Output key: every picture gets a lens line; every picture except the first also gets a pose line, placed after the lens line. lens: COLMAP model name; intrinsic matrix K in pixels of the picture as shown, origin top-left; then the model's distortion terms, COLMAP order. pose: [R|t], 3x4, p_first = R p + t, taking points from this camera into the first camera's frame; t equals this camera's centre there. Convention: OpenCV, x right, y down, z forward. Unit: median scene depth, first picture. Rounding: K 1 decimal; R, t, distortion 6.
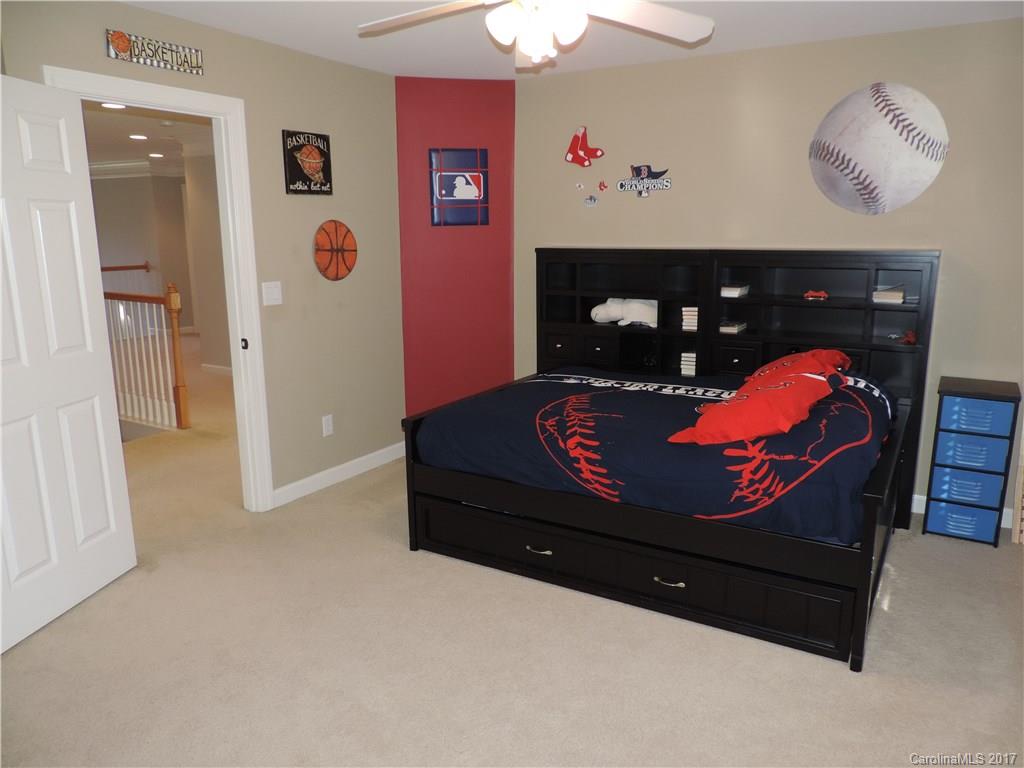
lens RADIAL K [[728.9, 0, 511.7], [0, 728.9, 385.0], [0, 0, 1]] dist [-0.010183, -0.012750]
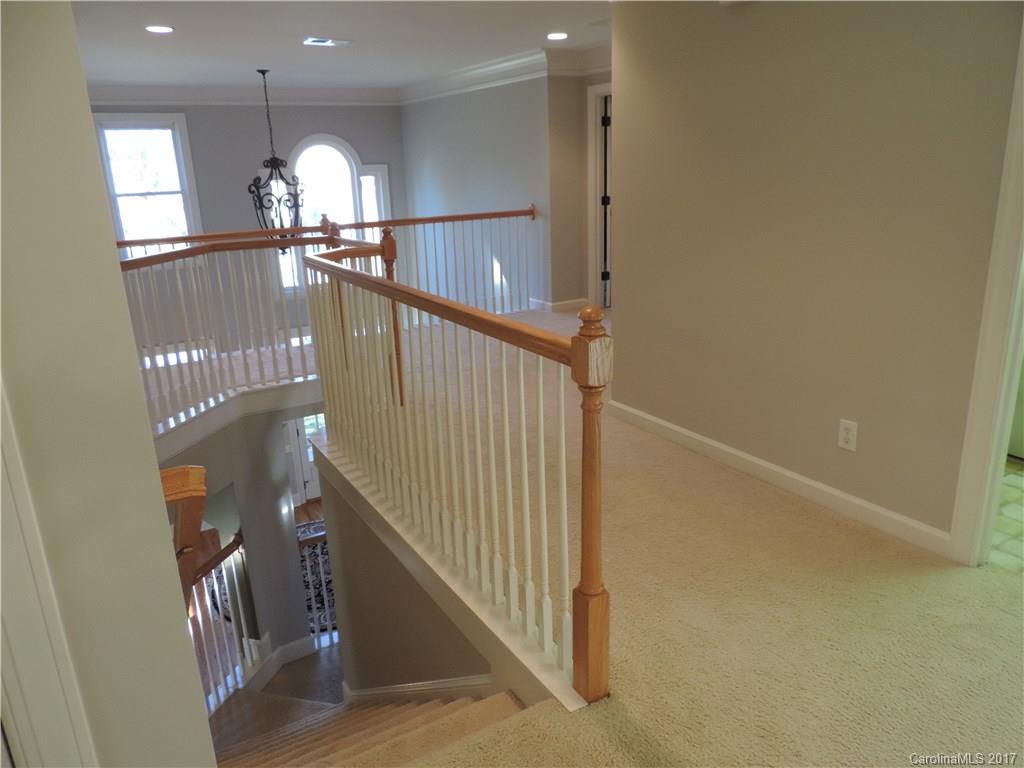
lens RADIAL K [[728.9, 0, 512.7], [0, 728.9, 382.2], [0, 0, 1]] dist [-0.010183, -0.012750]
pose [[0.884393, 0.112572, -0.452964, -0.193148], [-0.069090, 0.991362, 0.111481, -0.080519], [0.461601, -0.067298, 0.884531, 0.380182]]
